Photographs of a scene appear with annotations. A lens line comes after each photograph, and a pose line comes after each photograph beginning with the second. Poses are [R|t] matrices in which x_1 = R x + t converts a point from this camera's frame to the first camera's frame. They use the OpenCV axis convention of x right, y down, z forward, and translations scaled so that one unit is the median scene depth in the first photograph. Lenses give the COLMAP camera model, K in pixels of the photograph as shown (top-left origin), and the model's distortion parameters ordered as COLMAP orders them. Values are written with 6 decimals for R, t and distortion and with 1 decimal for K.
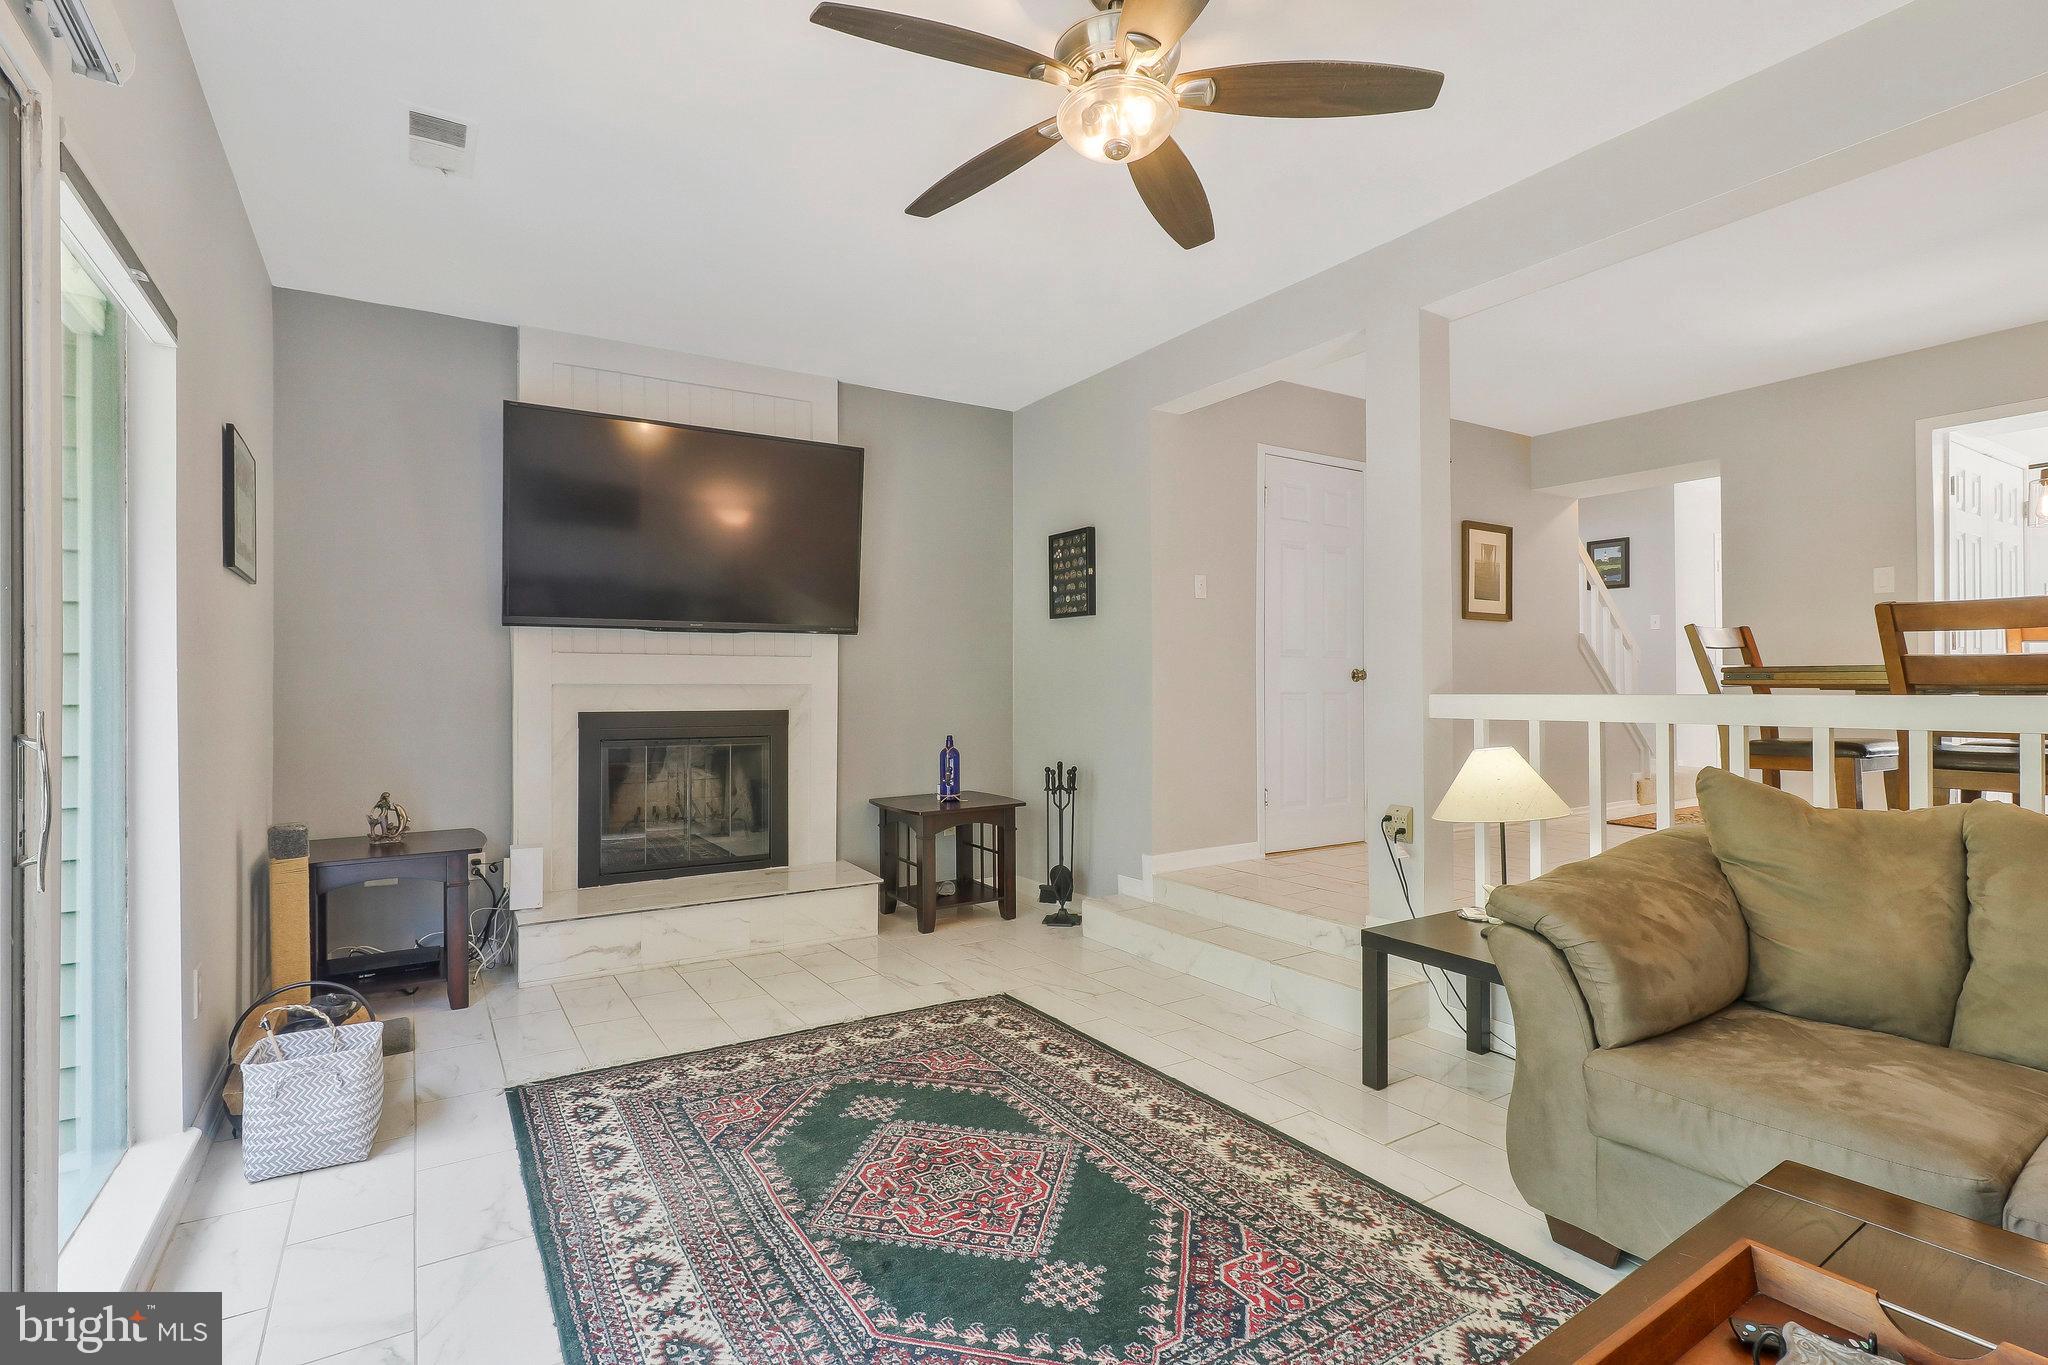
lens RADIAL K [[956.6, 0, 1025.3], [0, 956.6, 677.6], [0, 0, 1]] dist [0.003158, -0.000025]
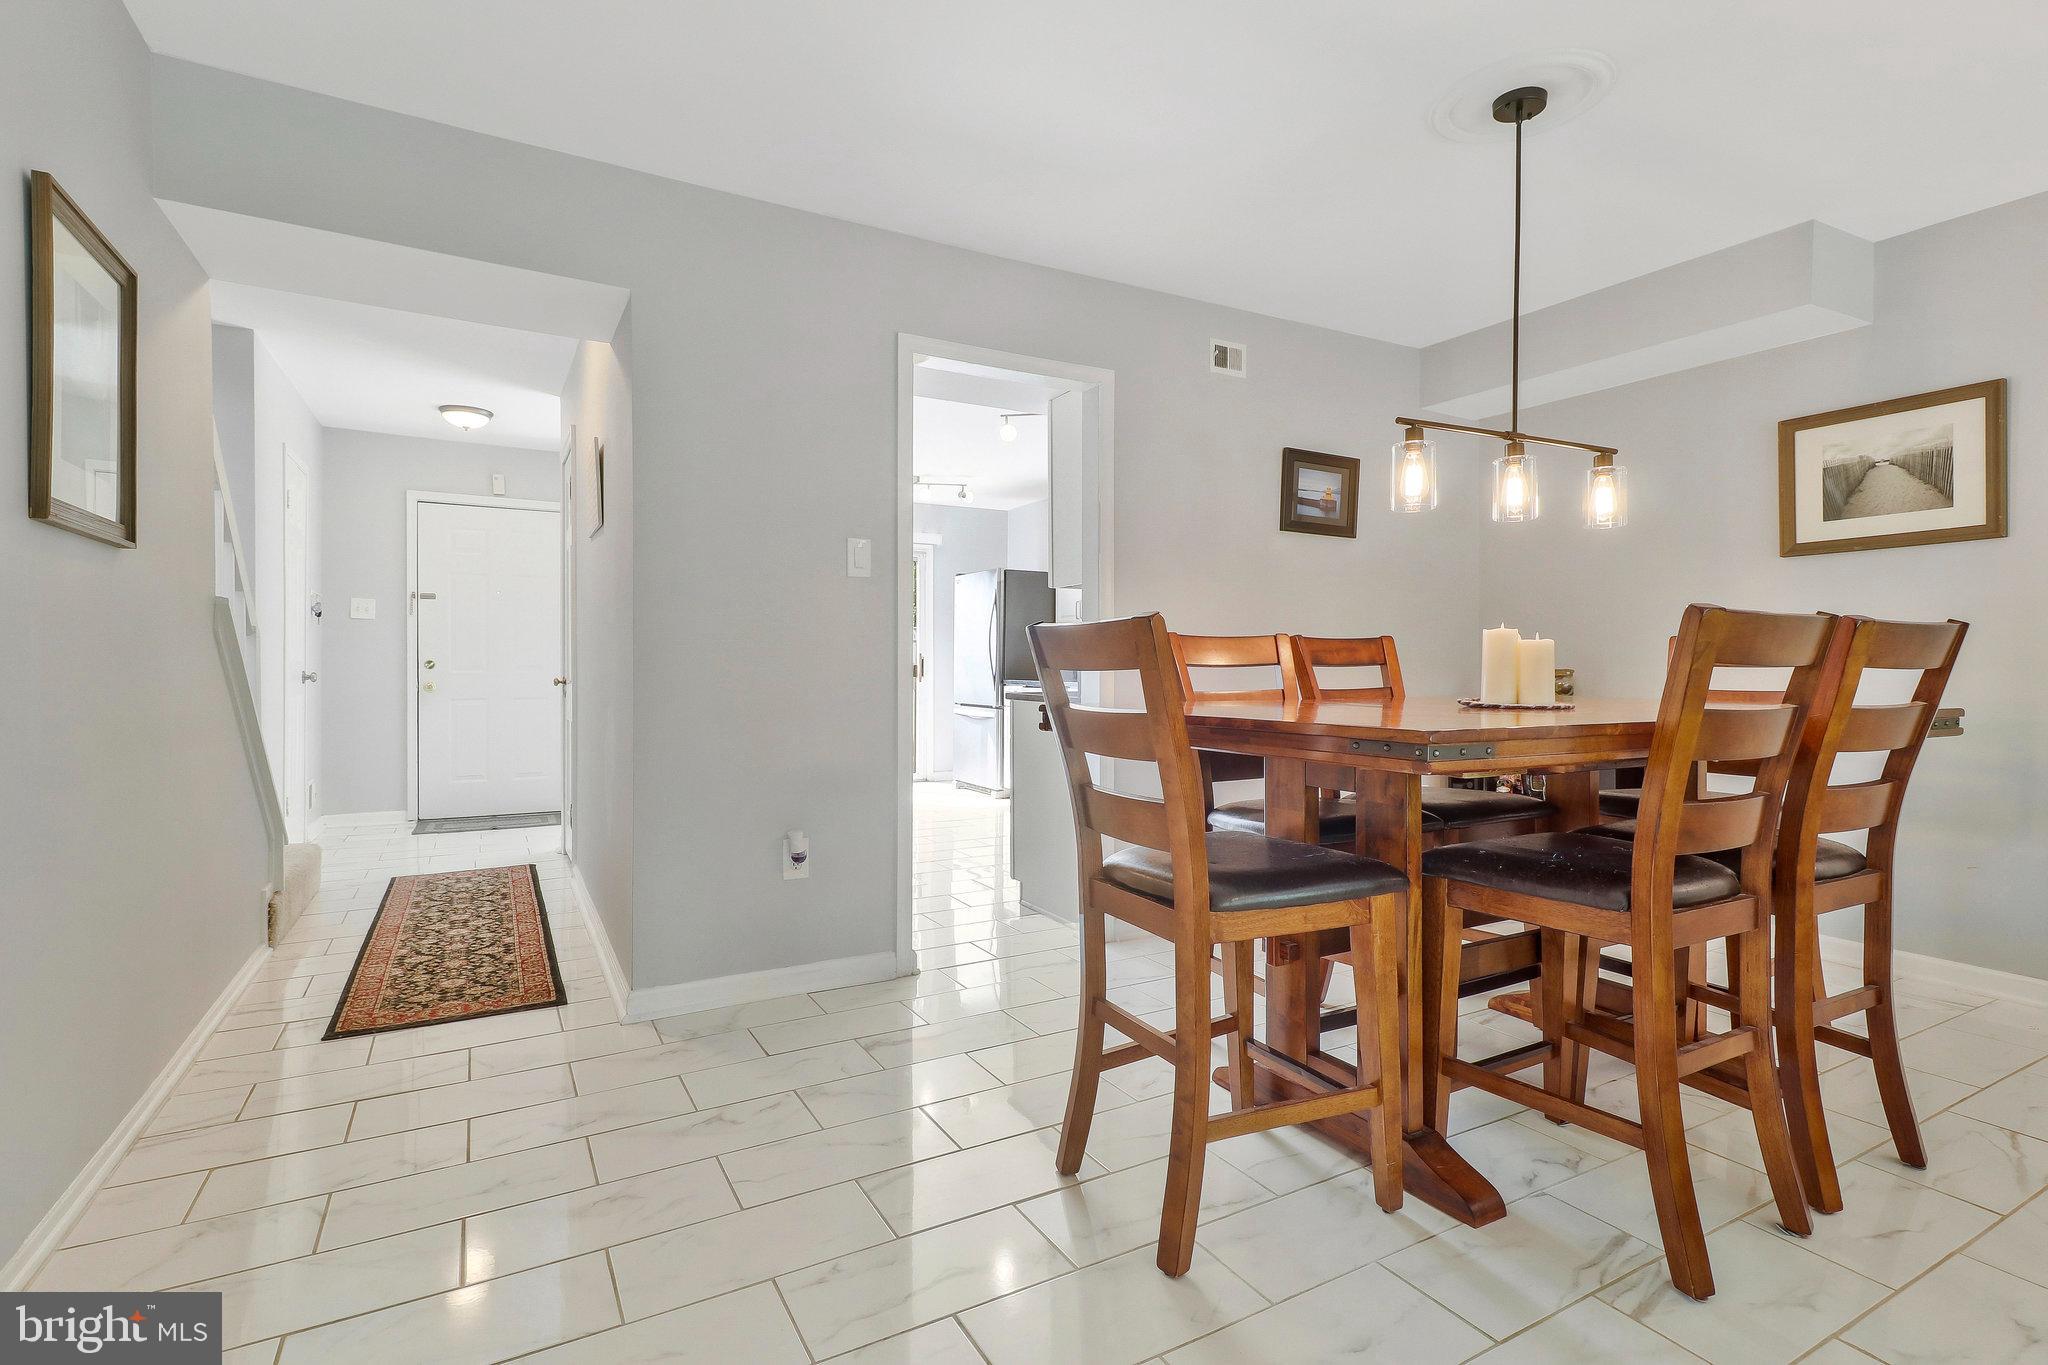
lens RADIAL K [[966.0, 0, 1017.9], [0, 966.0, 671.0], [0, 0, 1]] dist [0.003811, -0.000232]
pose [[0.068354, -0.002204, 0.997659, 0.379779], [-0.012202, 0.999921, 0.003045, -0.041146], [-0.997587, -0.012381, 0.068321, 1.371513]]
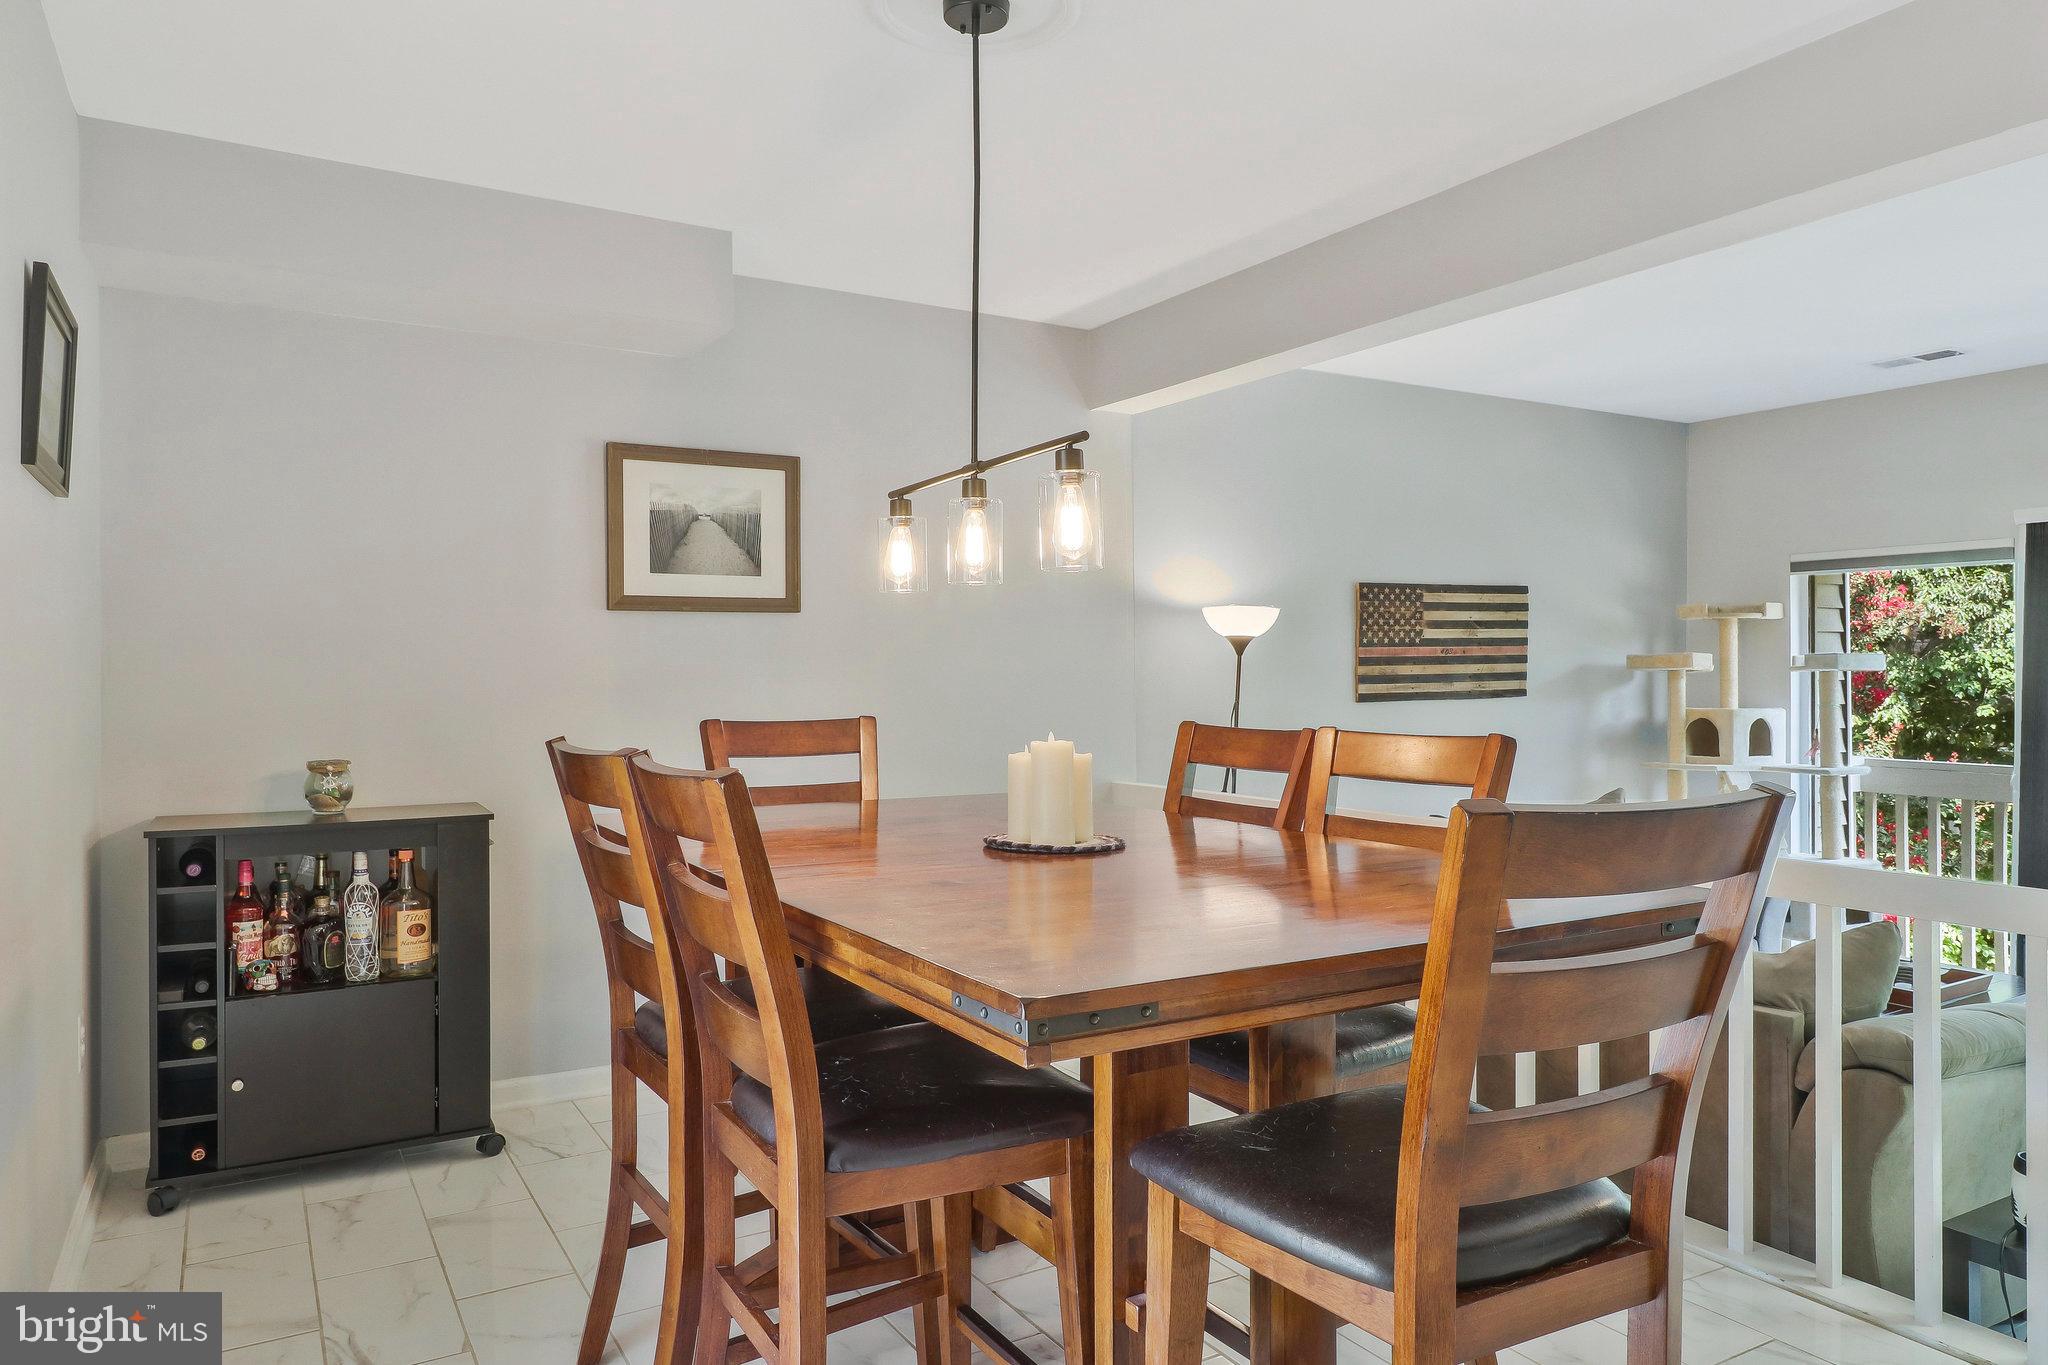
lens RADIAL K [[1309.8, 0, 984.9], [0, 1309.8, 689.1], [0, 0, 1]] dist [-0.004354, -0.002520]
pose [[-0.998145, 0.007270, 0.060453, 1.190638], [0.007289, 0.999973, 0.000081, -0.108351], [-0.060451, 0.000521, -0.998171, 1.805034]]
